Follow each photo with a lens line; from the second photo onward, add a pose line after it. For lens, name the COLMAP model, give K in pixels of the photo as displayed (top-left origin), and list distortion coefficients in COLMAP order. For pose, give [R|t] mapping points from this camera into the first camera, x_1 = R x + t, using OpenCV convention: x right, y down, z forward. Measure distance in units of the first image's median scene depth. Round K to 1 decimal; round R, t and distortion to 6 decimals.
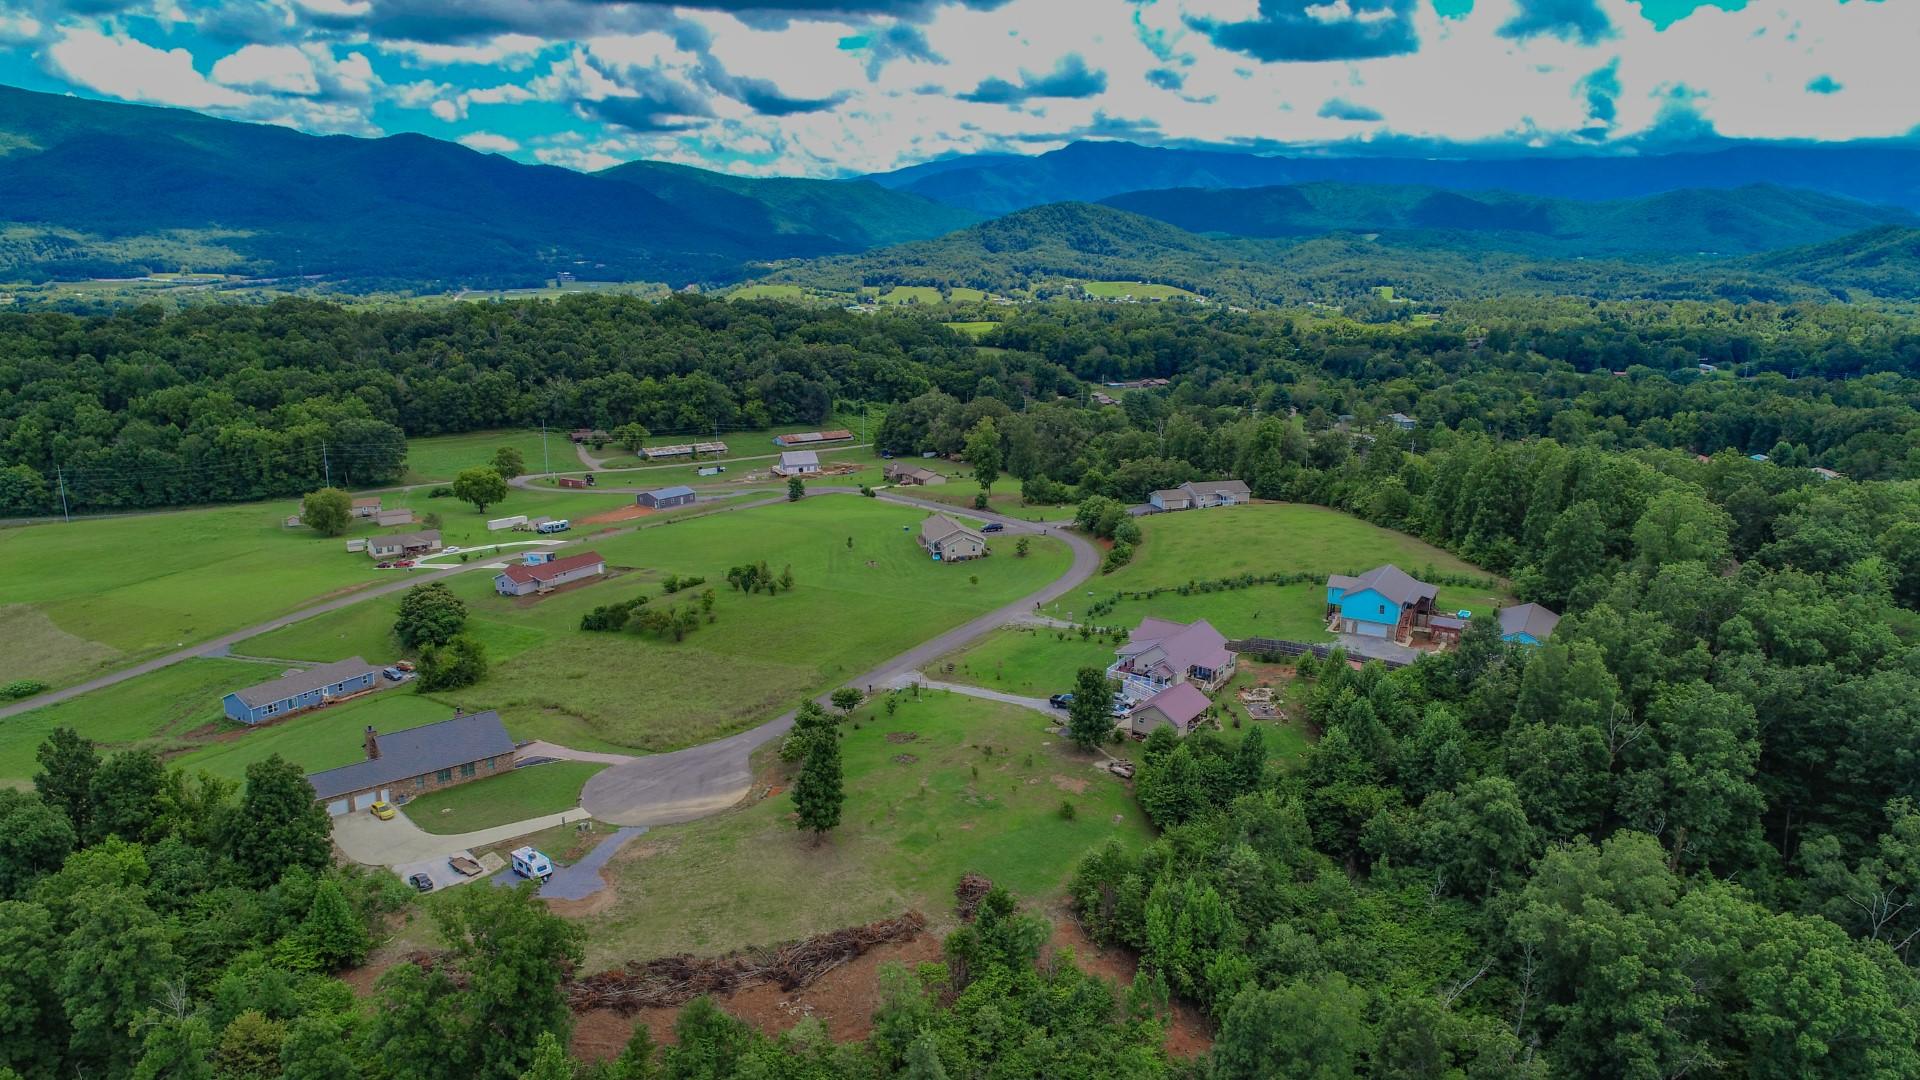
lens RADIAL K [[1286.1, 0, 960.0], [0, 1286.1, 540.0], [0, 0, 1]] dist [-0.000745, -0.000952]
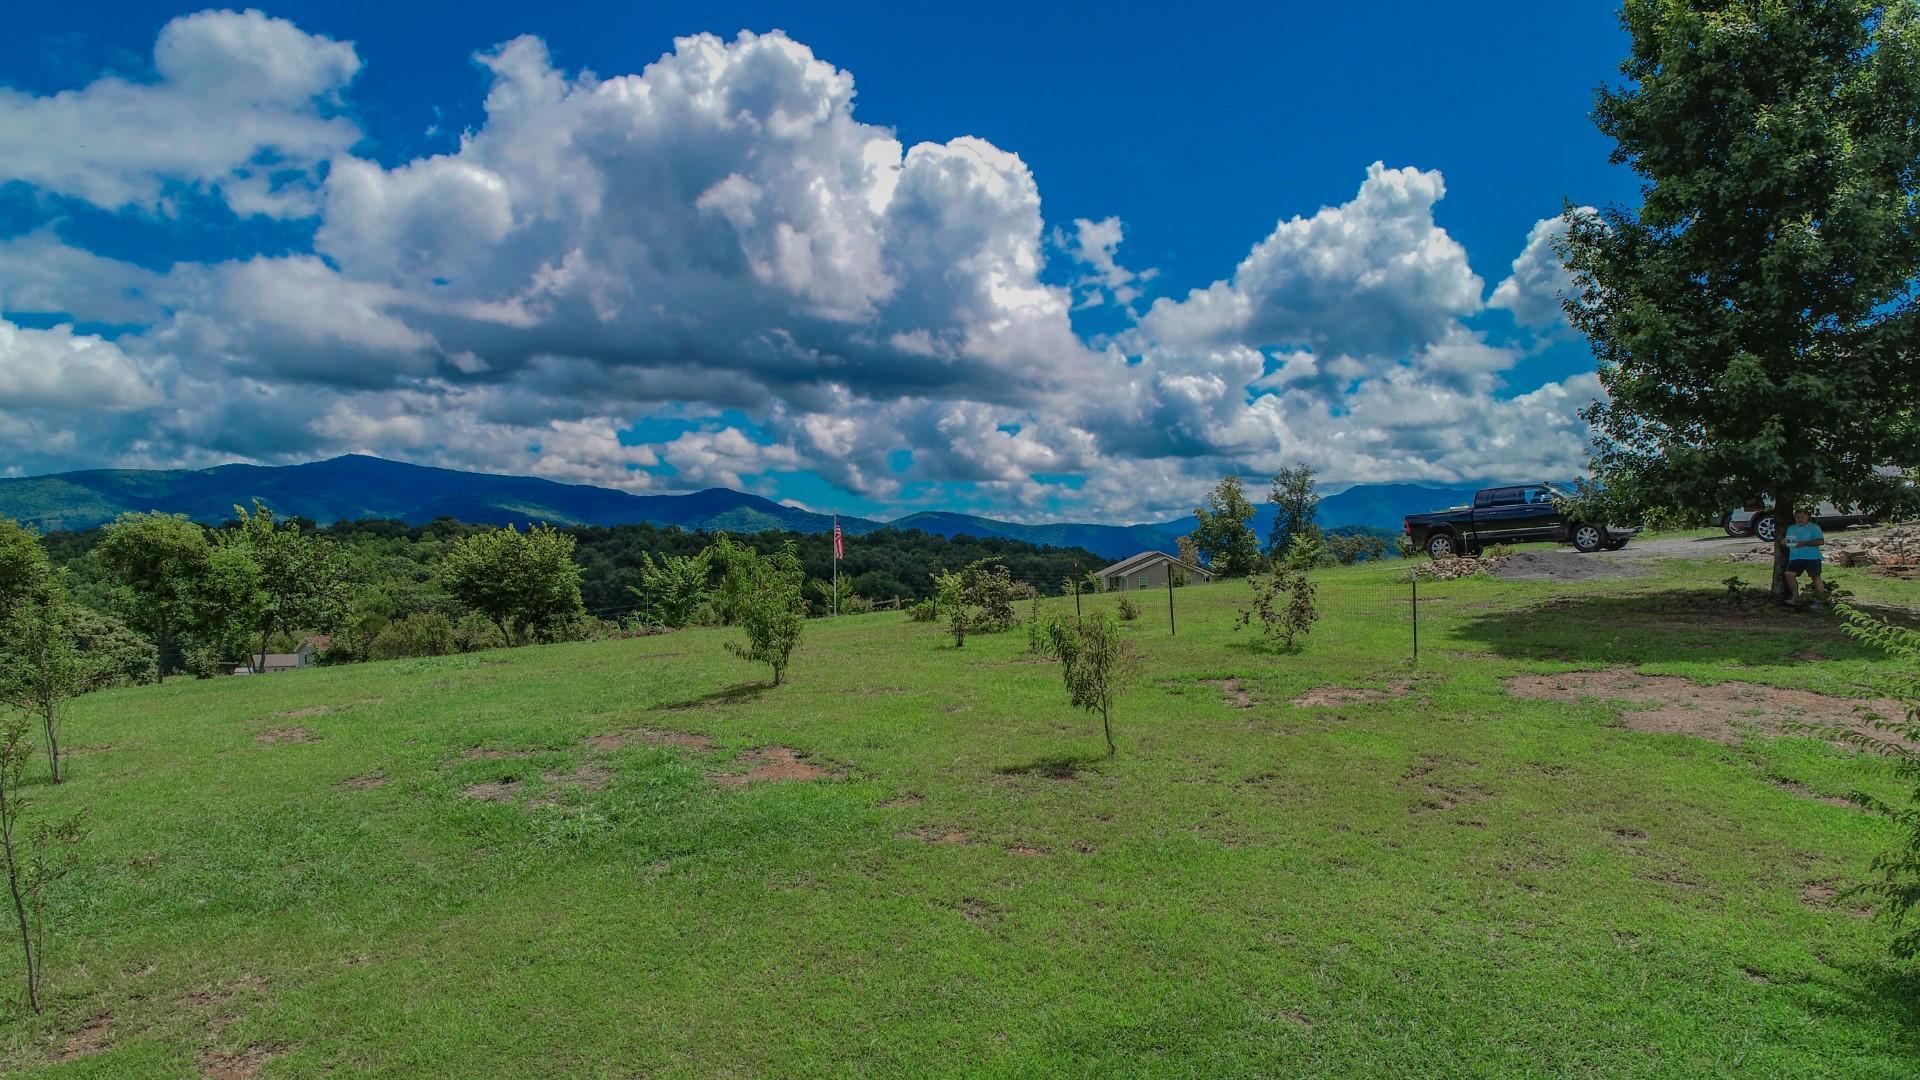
lens RADIAL K [[1286.1, 0, 960.0], [0, 1286.1, 540.0], [0, 0, 1]] dist [-0.000745, -0.000952]
pose [[0.976993, -0.025524, -0.211738, 0.017958], [-0.031740, 0.964355, -0.262703, 0.071585], [0.210896, 0.263379, 0.941358, 0.322322]]
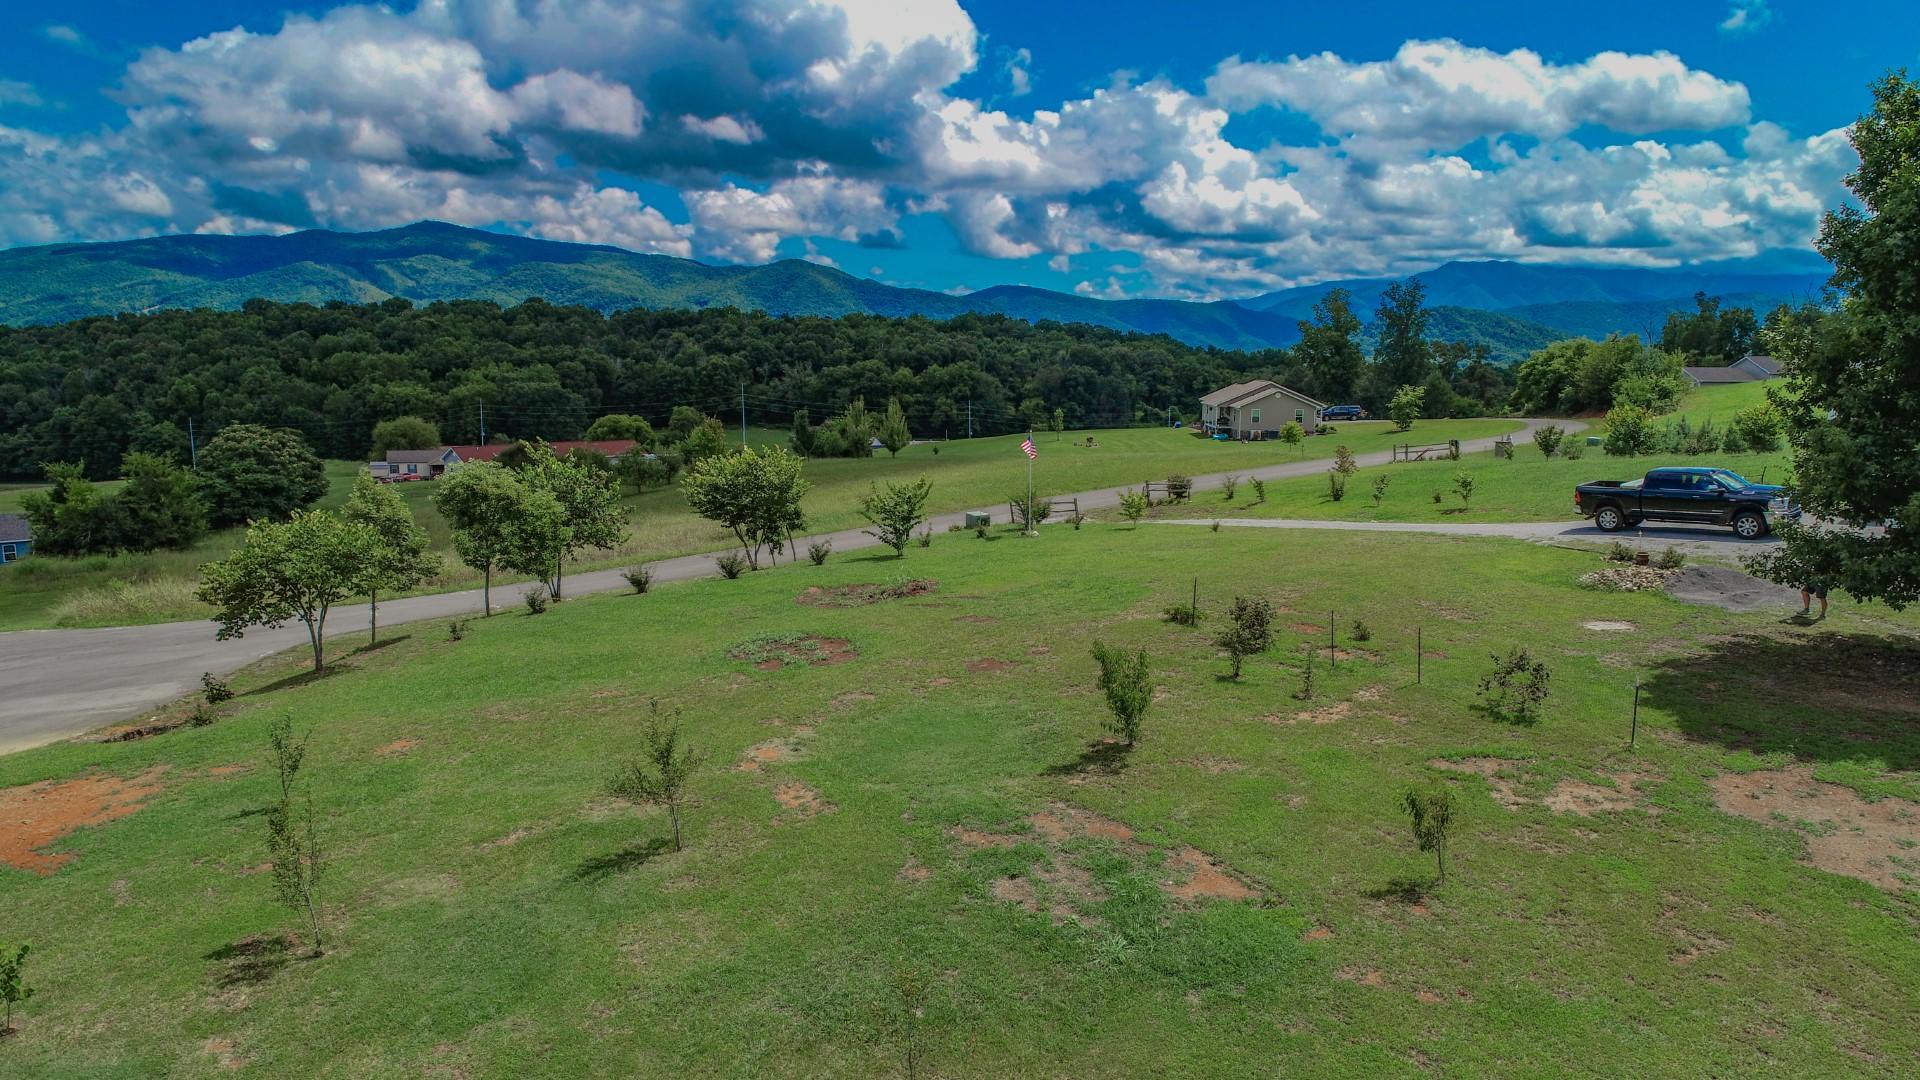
lens RADIAL K [[1286.1, 0, 960.0], [0, 1286.1, 540.0], [0, 0, 1]] dist [-0.000745, -0.000952]
pose [[0.963339, 0.032620, -0.266298, 0.011154], [-0.058382, 0.994283, -0.089407, 0.062799], [0.261859, 0.101676, 0.959735, 0.307516]]
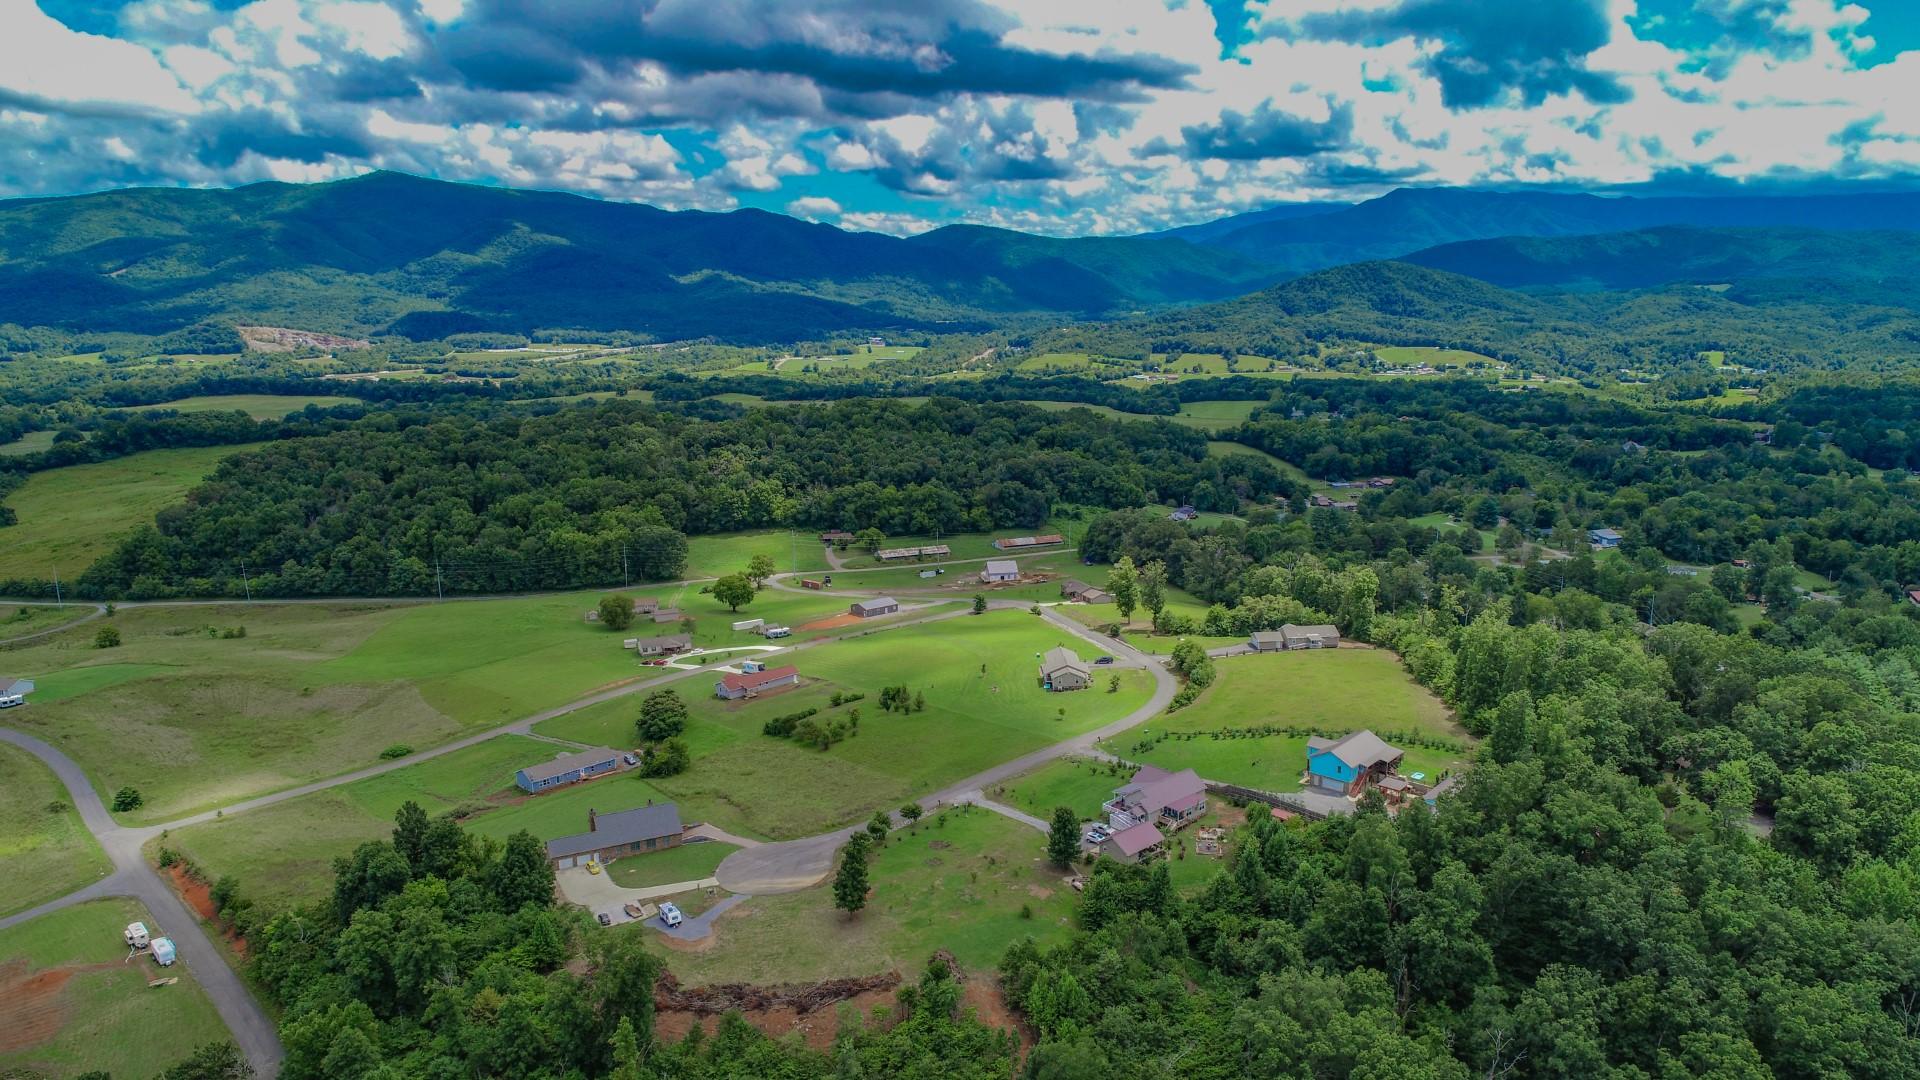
lens RADIAL K [[1286.1, 0, 960.0], [0, 1286.1, 540.0], [0, 0, 1]] dist [-0.000745, -0.000952]
pose [[0.972120, 0.028821, -0.232707, 0.112121], [-0.037667, 0.998723, -0.033655, -0.050336], [0.231440, 0.041482, 0.971964, -0.139933]]
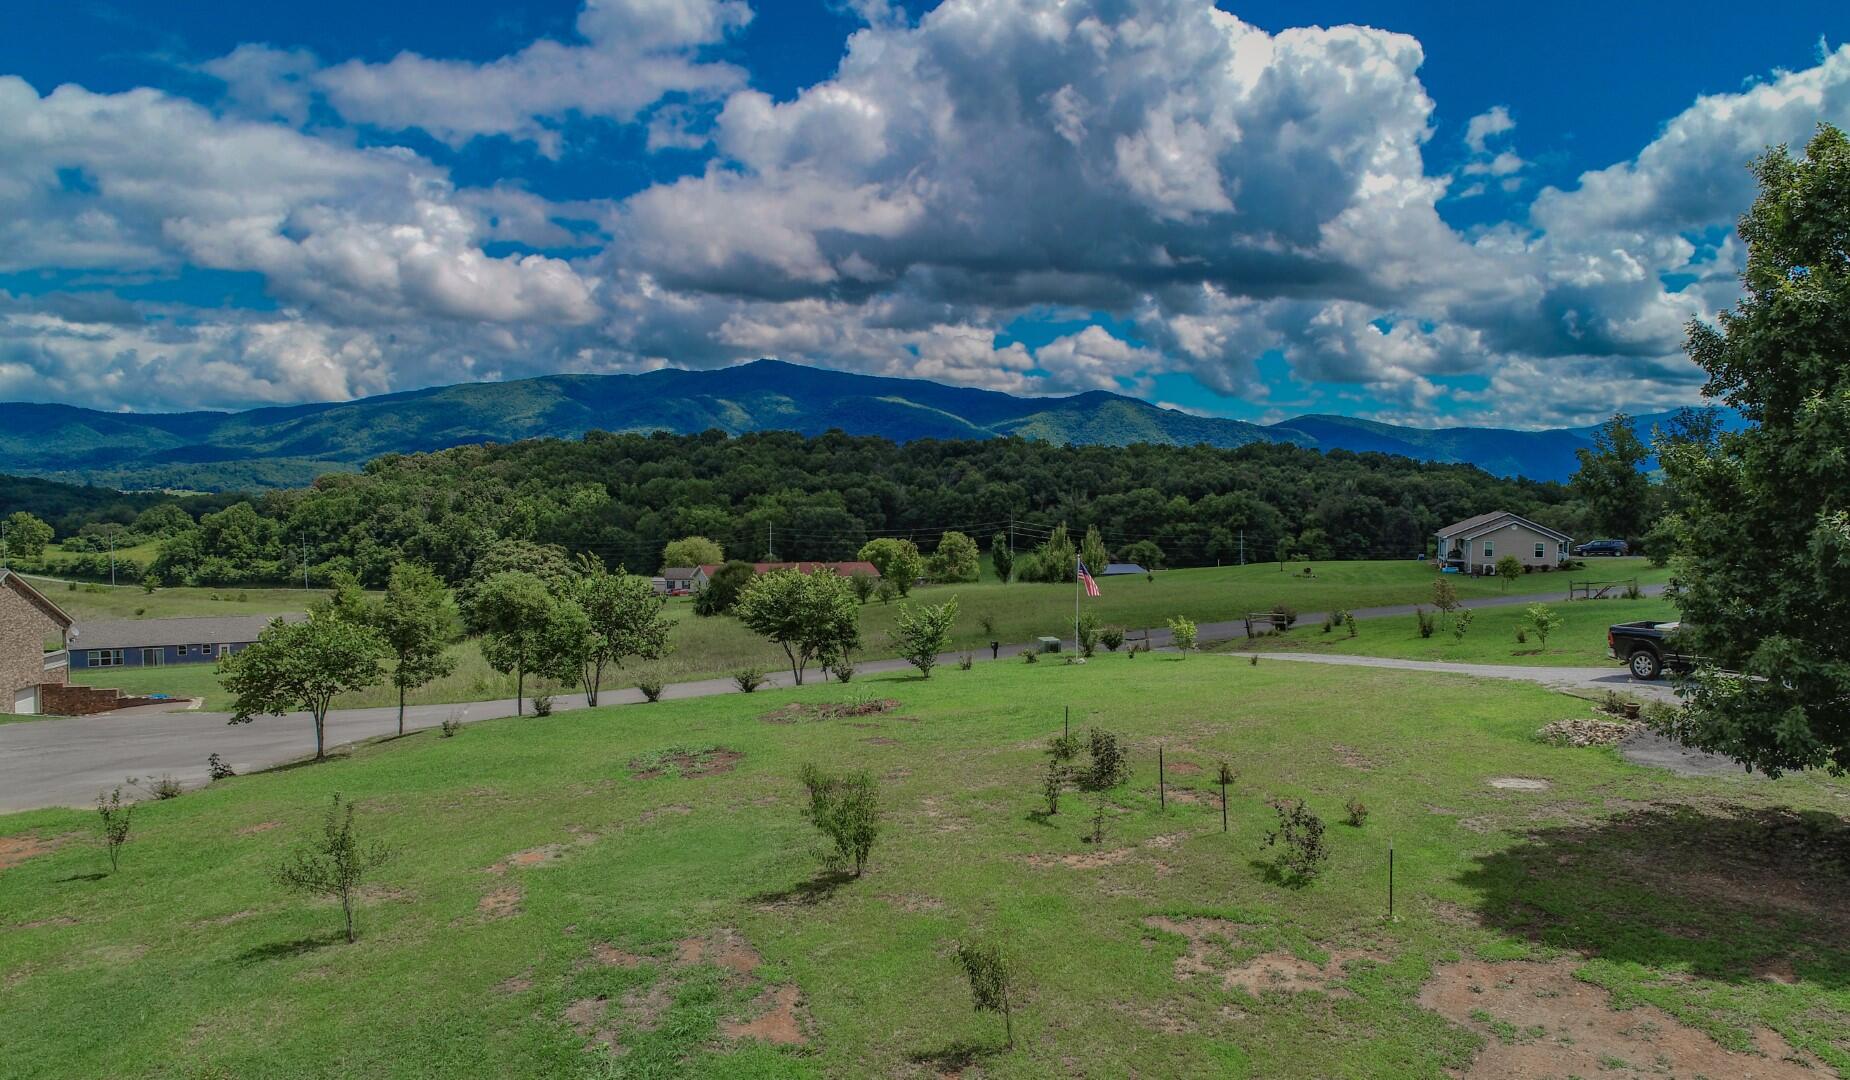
lens RADIAL K [[1287.3, 0, 961.8], [0, 1287.3, 536.8], [0, 0, 1]] dist [-0.001222, 0.000128]
pose [[0.875711, 0.019726, -0.482432, 0.030635], [-0.115550, 0.978693, -0.169729, 0.061228], [0.468805, 0.204379, 0.859332, 0.316402]]
